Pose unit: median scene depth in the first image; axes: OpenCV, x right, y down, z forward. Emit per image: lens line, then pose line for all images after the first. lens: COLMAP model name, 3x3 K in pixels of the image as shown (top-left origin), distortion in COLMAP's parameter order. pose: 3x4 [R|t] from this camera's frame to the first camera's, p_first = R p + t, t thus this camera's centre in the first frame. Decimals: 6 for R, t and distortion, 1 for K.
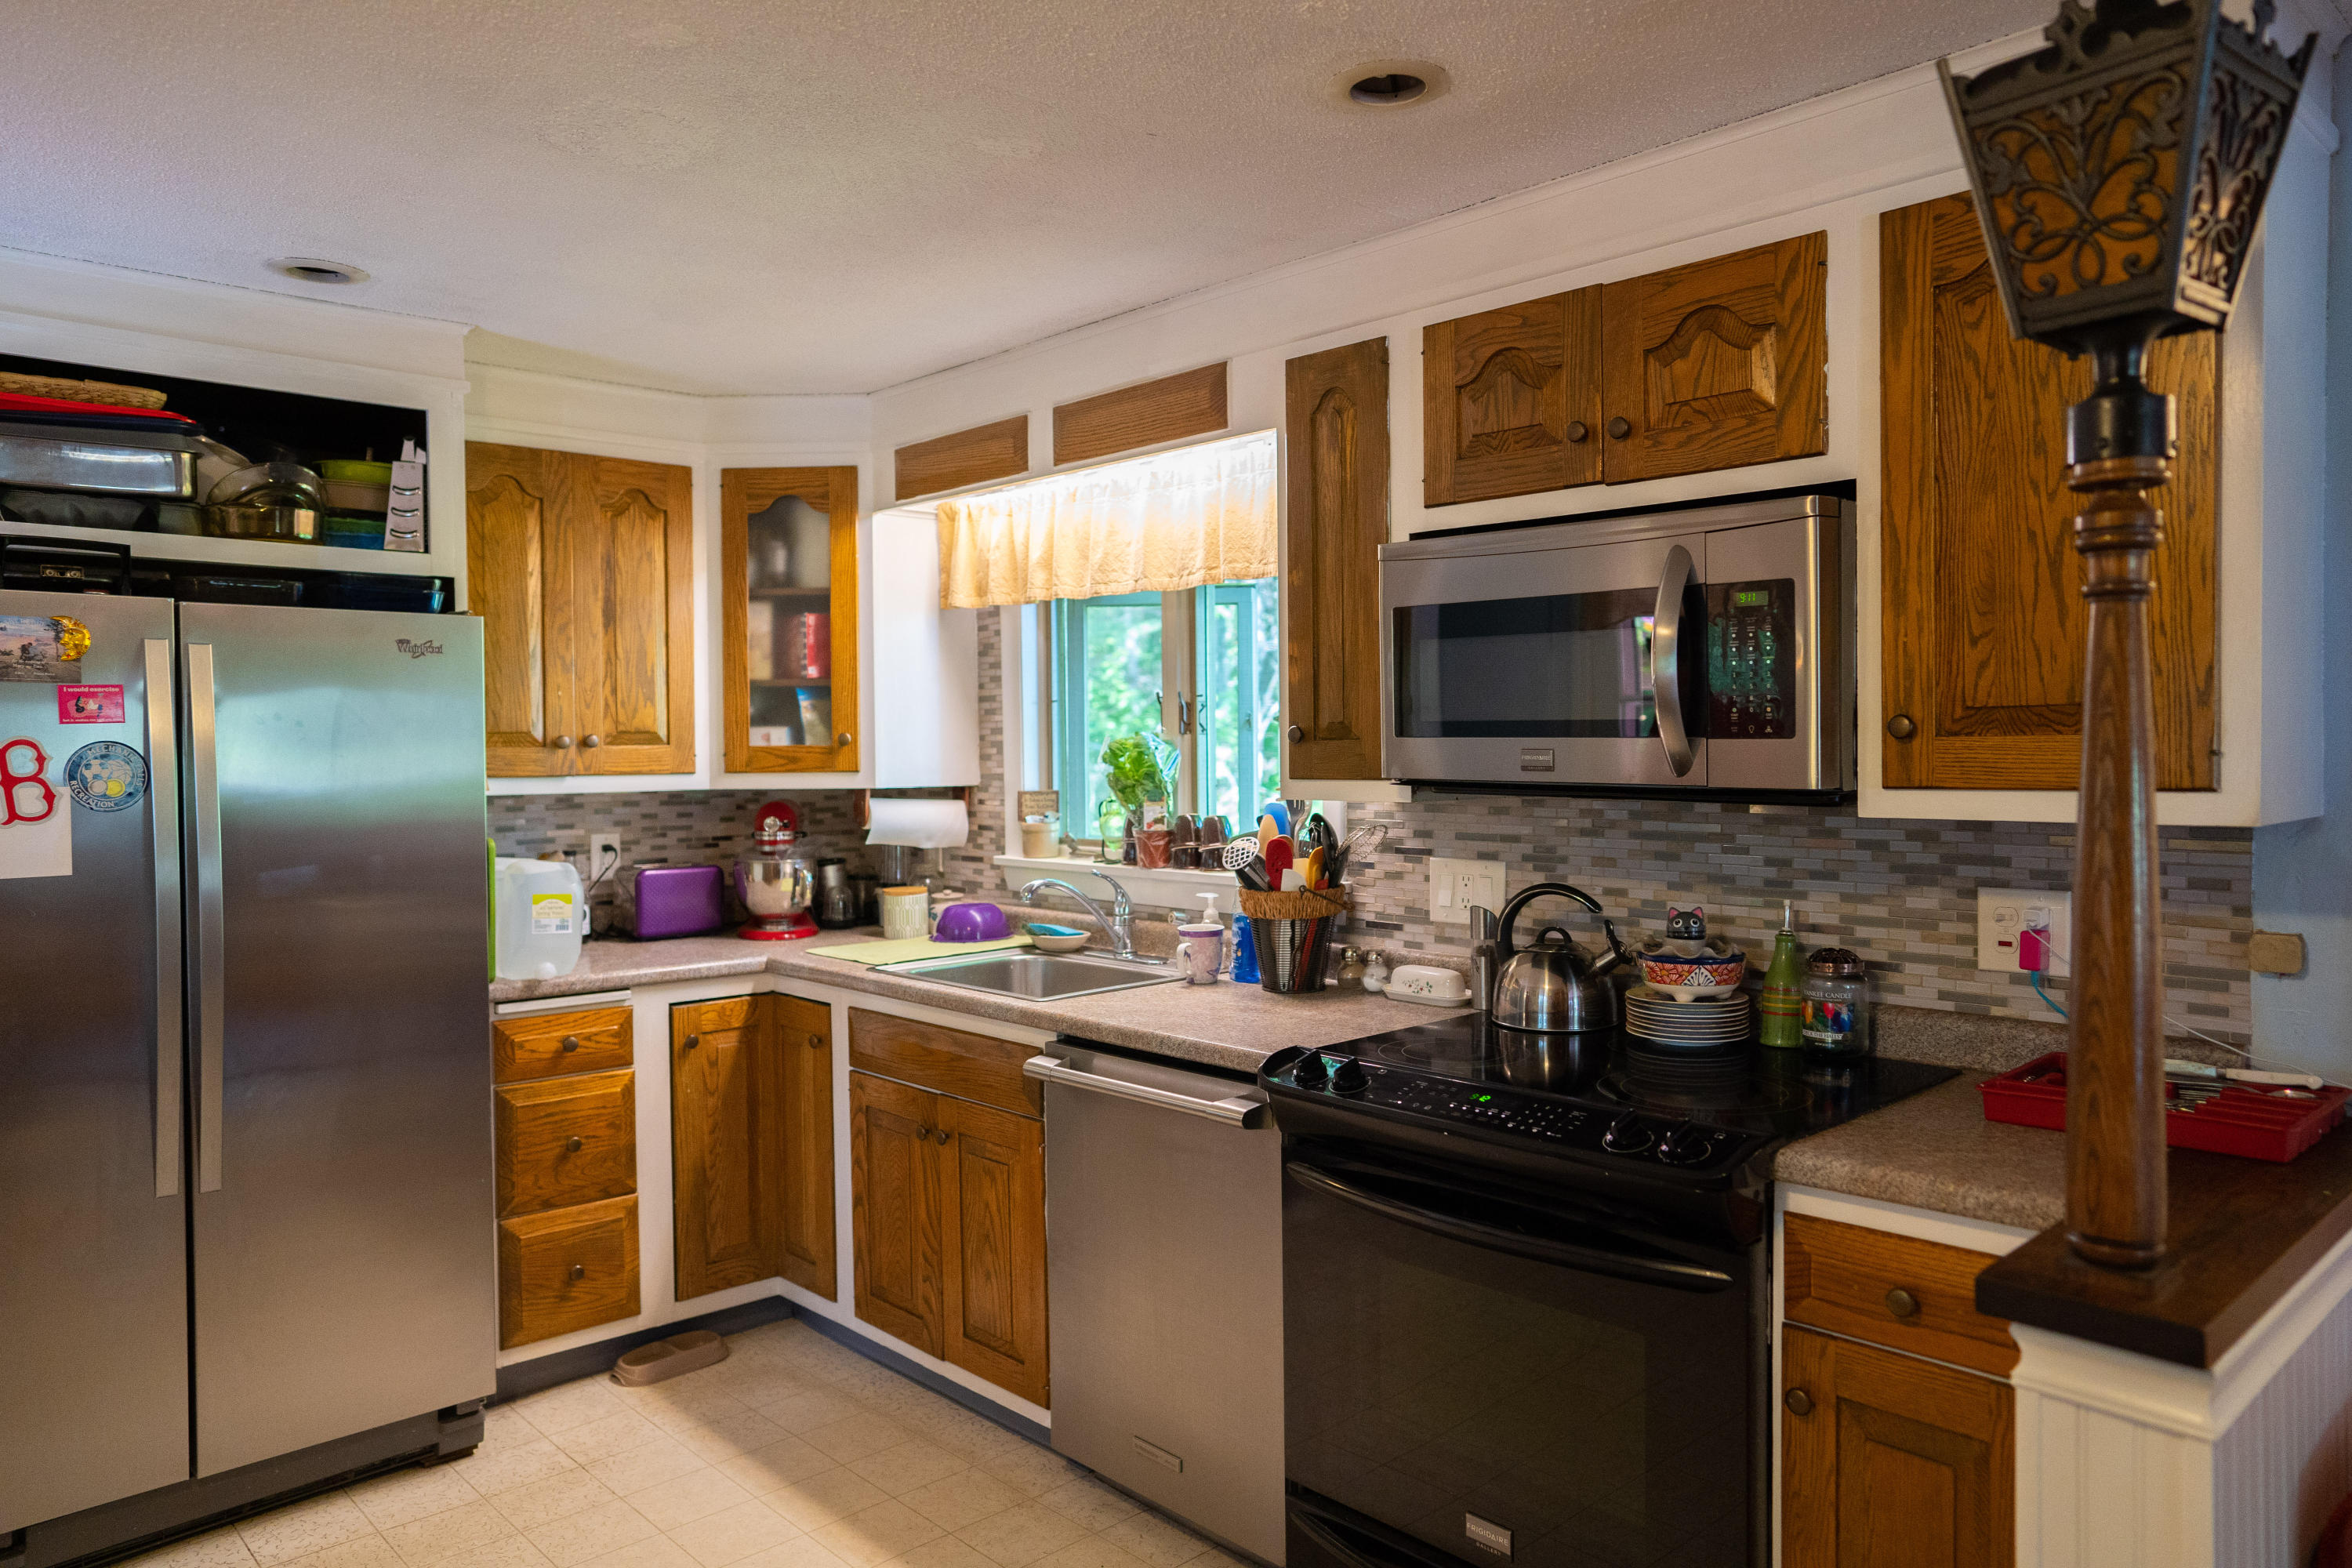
lens RADIAL K [[1581.8, 0, 1181.9], [0, 1581.8, 777.5], [0, 0, 1]] dist [0.002150, 0.002175]
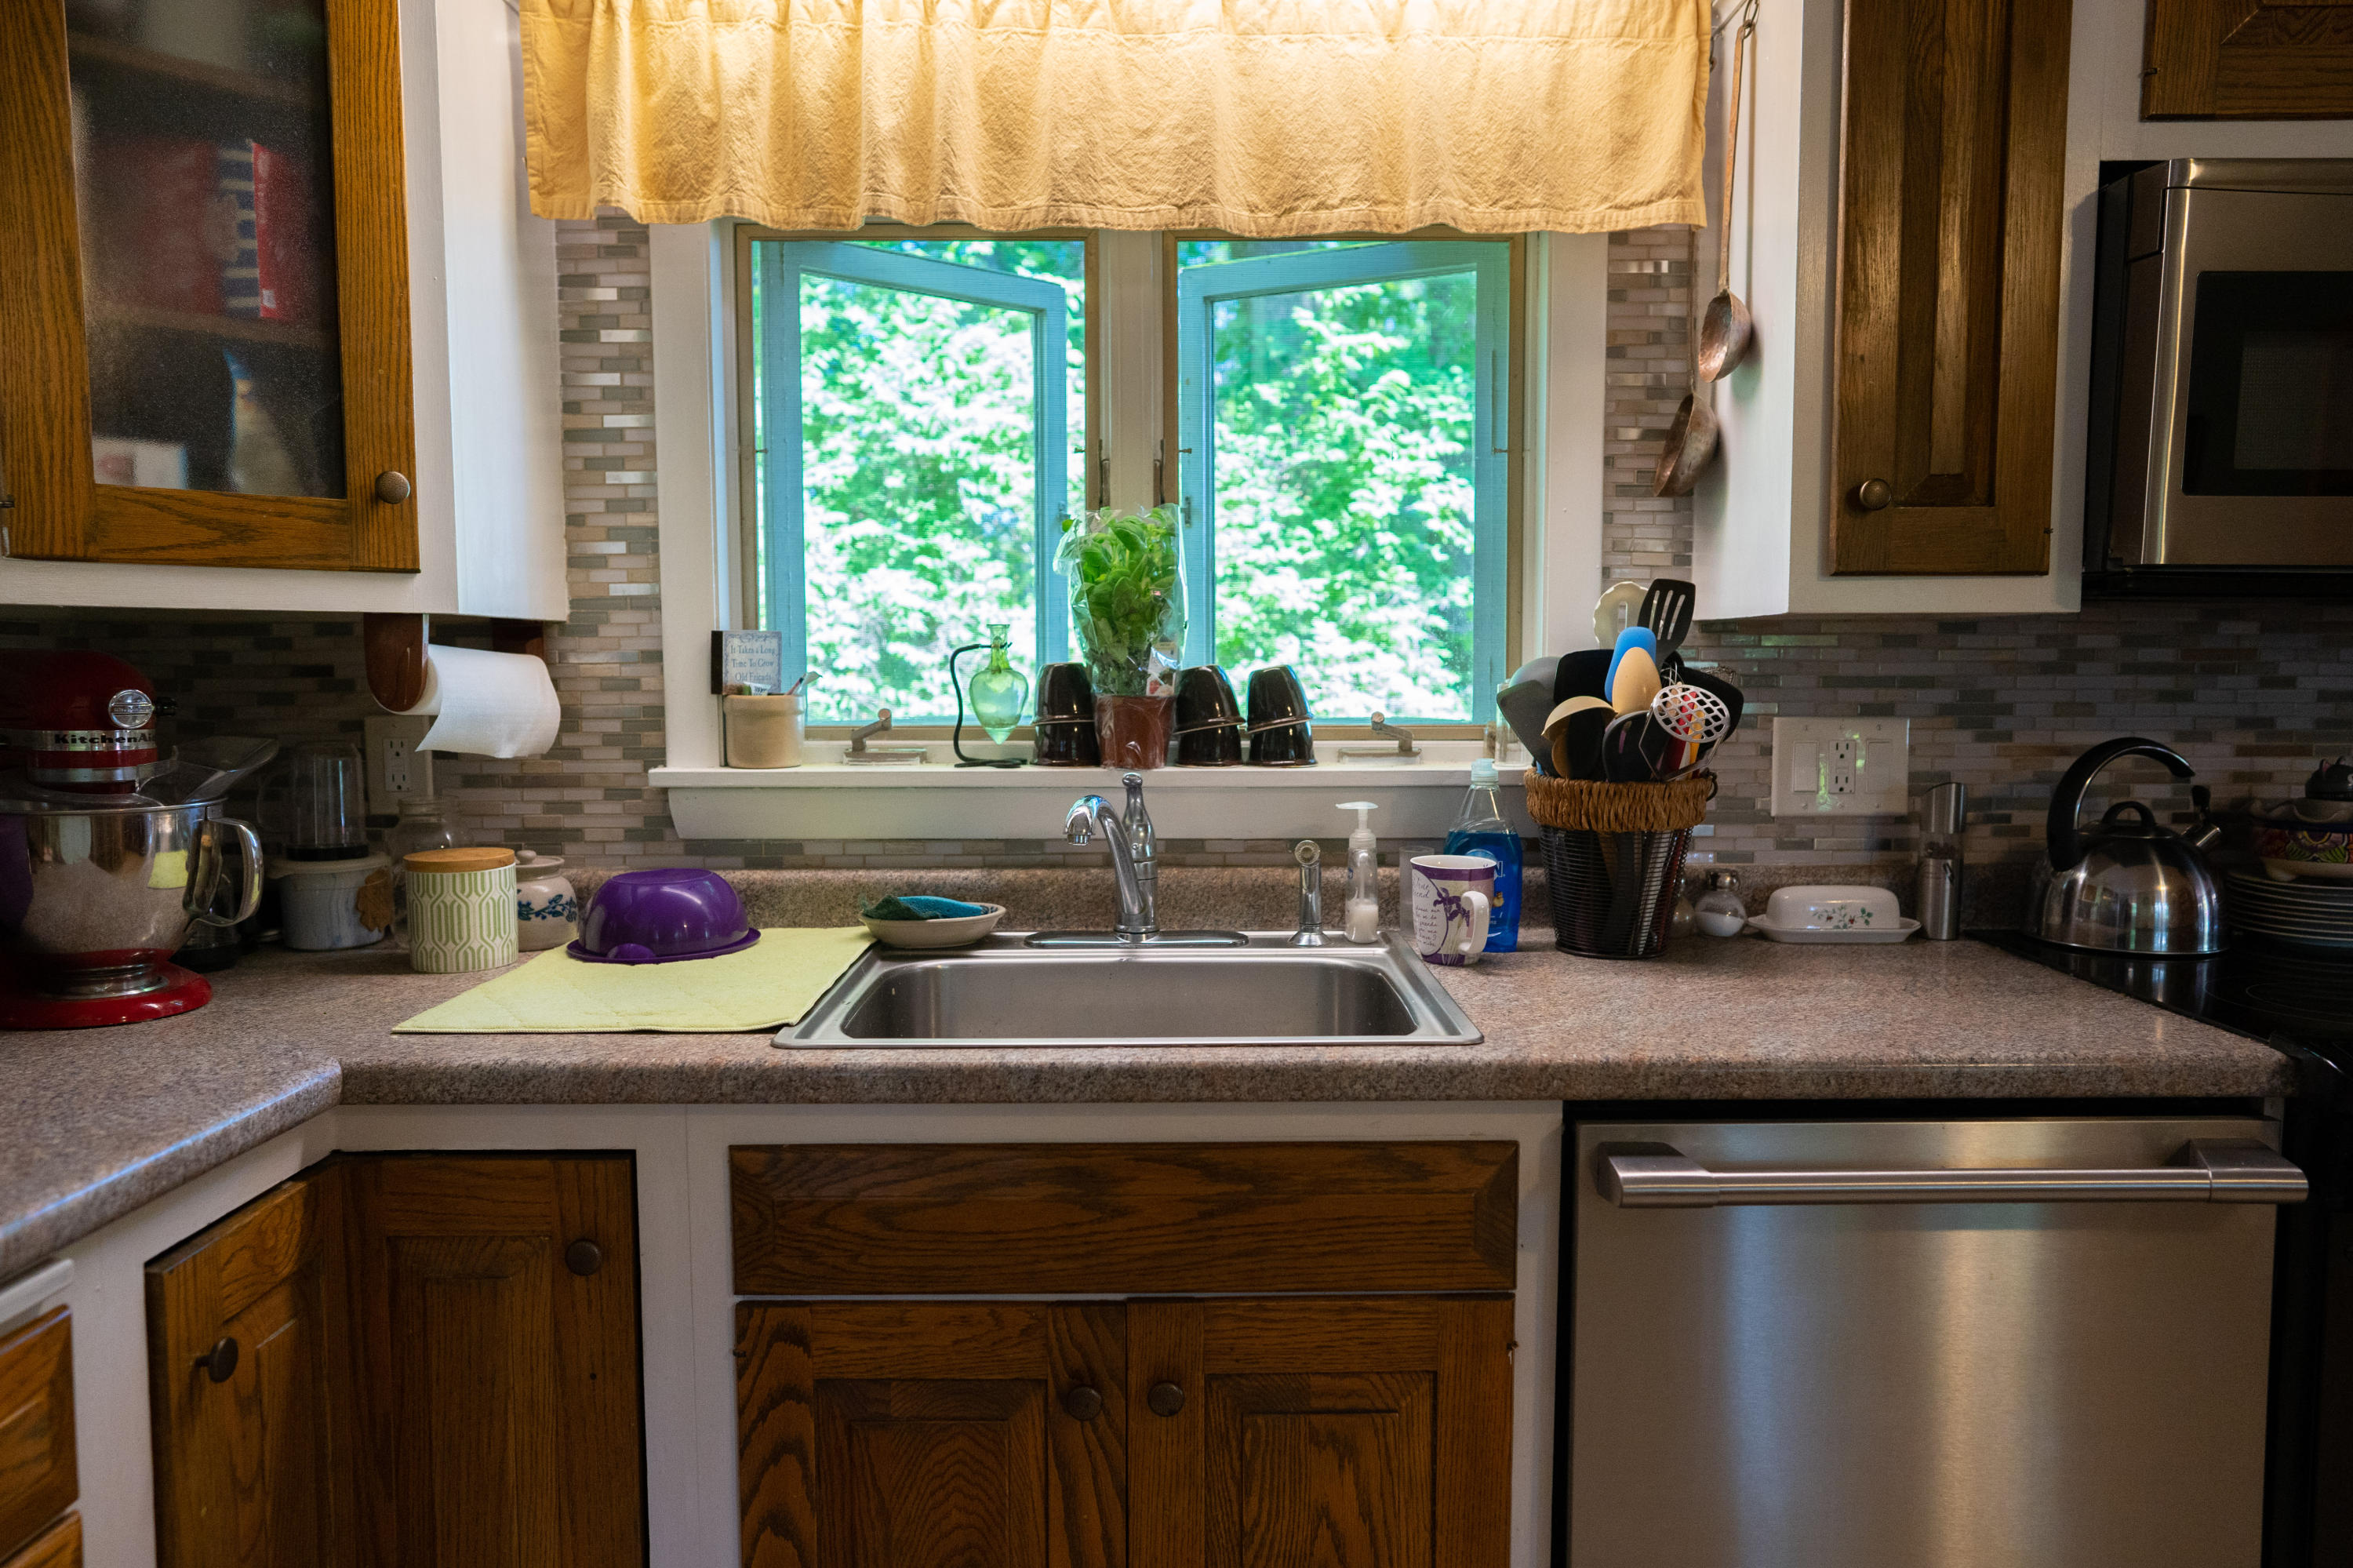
lens RADIAL K [[1582.5, 0, 1177.8], [0, 1582.5, 789.6], [0, 0, 1]] dist [0.002150, 0.002175]
pose [[0.672962, -0.052732, 0.737795, -0.423345], [0.011670, 0.998088, 0.060691, 0.033526], [-0.739585, -0.032233, 0.672291, 0.659079]]
